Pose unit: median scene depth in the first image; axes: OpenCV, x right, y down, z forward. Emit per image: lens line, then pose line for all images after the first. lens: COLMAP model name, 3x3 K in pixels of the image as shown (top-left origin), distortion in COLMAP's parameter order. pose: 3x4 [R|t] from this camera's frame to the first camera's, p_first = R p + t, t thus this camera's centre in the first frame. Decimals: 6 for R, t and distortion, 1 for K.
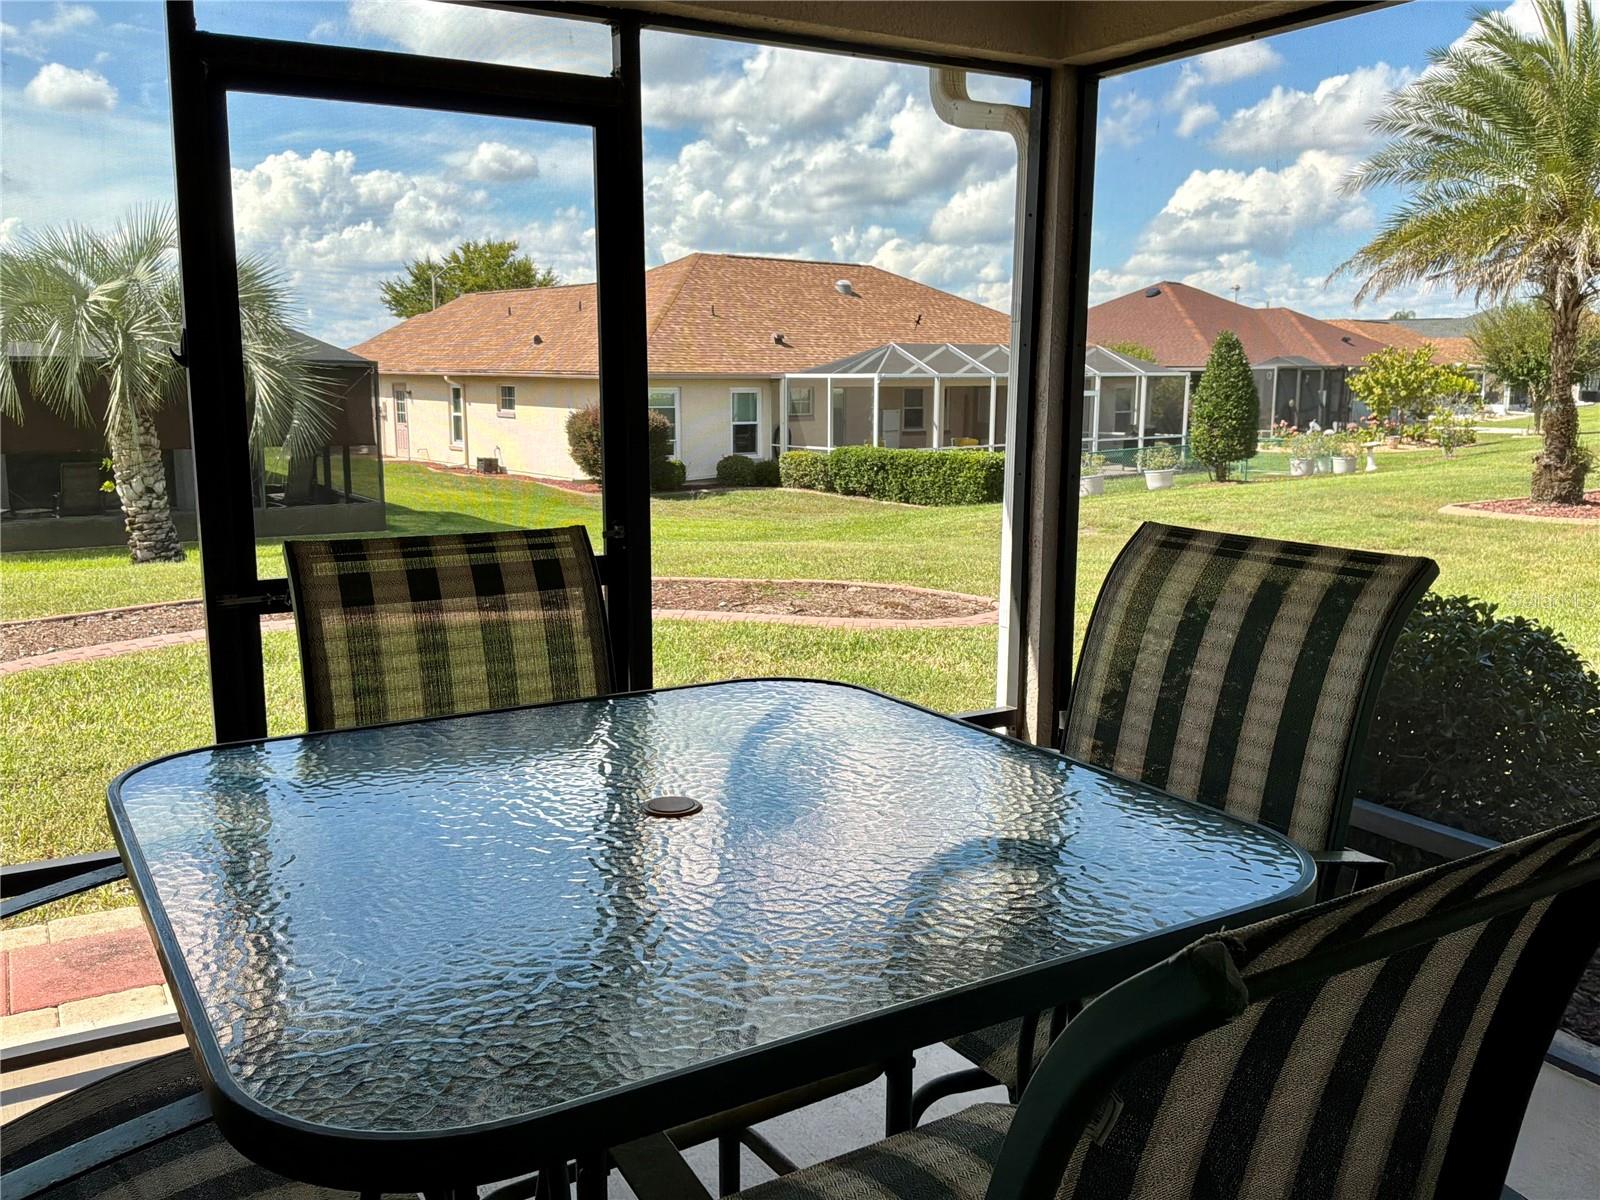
lens RADIAL K [[1334.3, 0, 786.2], [0, 1334.3, 602.0], [0, 0, 1]] dist [0.088199, -0.184112]
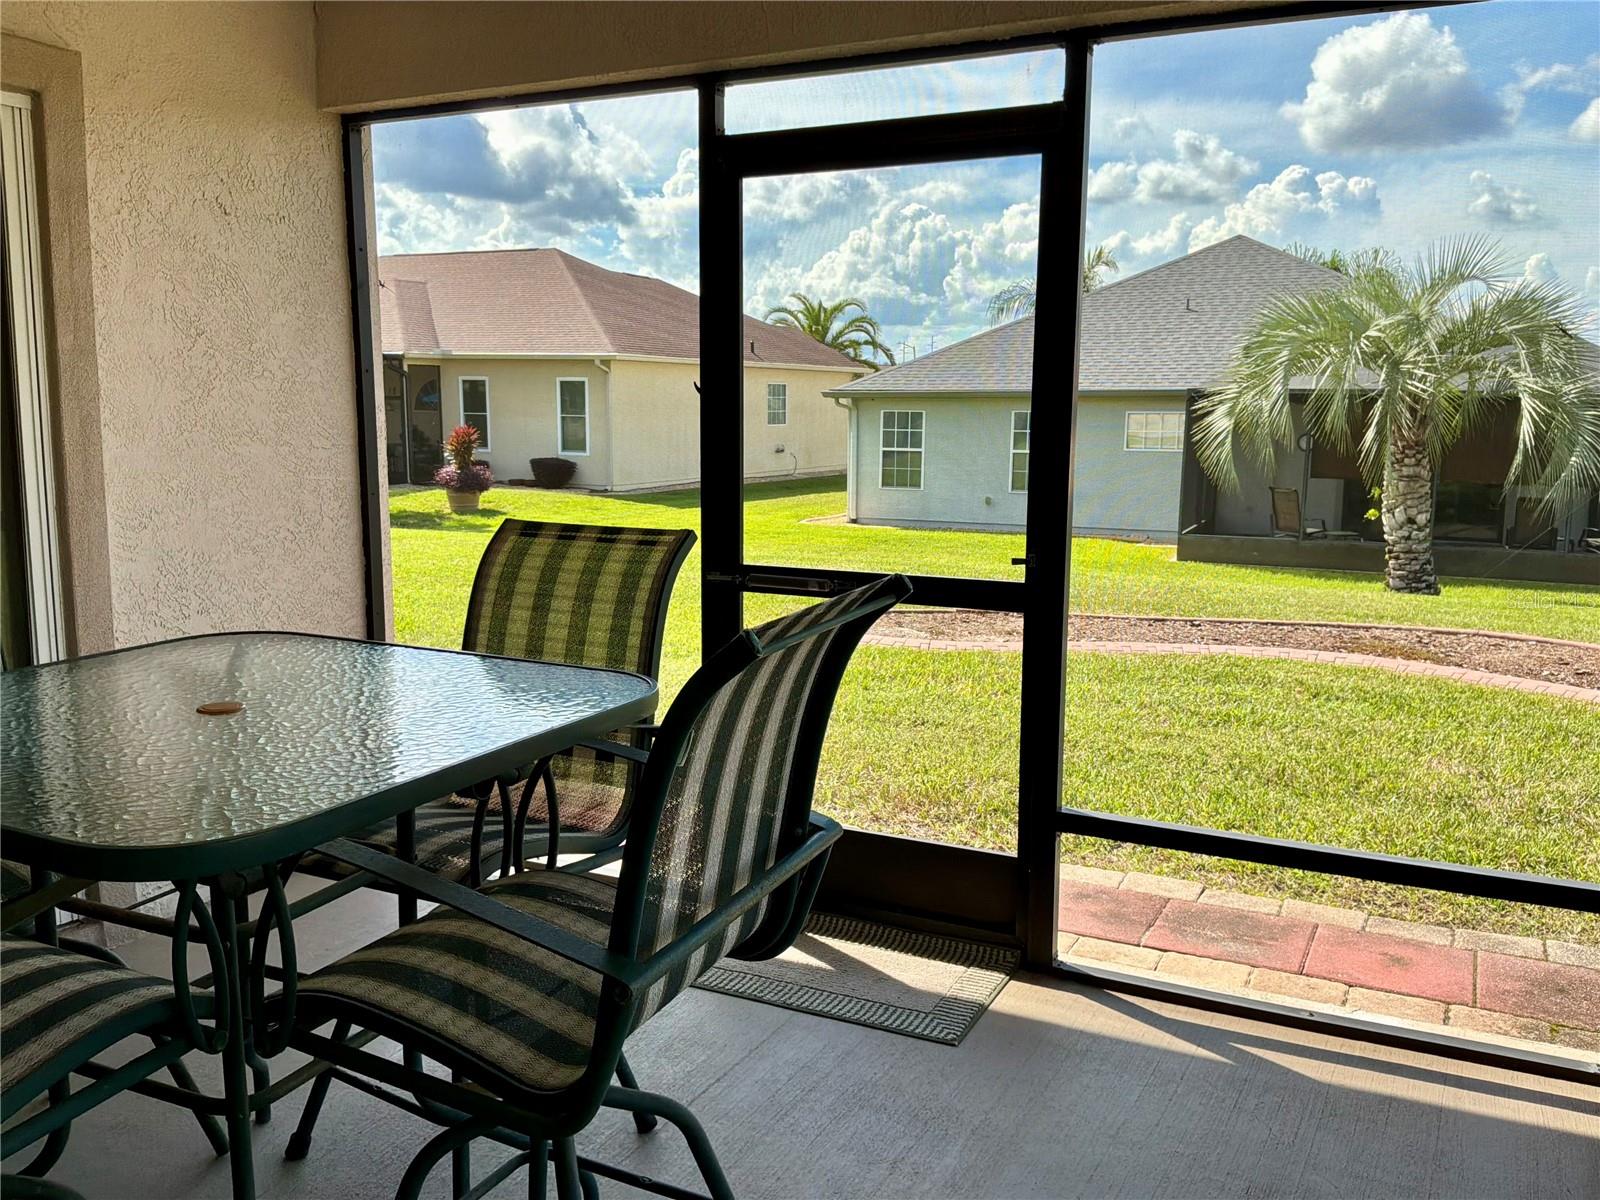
lens RADIAL K [[1334.3, 0, 786.2], [0, 1334.3, 602.0], [0, 0, 1]] dist [0.088199, -0.184112]
pose [[0.534801, 0.129095, -0.835058, 0.130186], [-0.150829, 0.986973, 0.055985, -0.008783], [0.831407, 0.096010, 0.547306, 0.061464]]
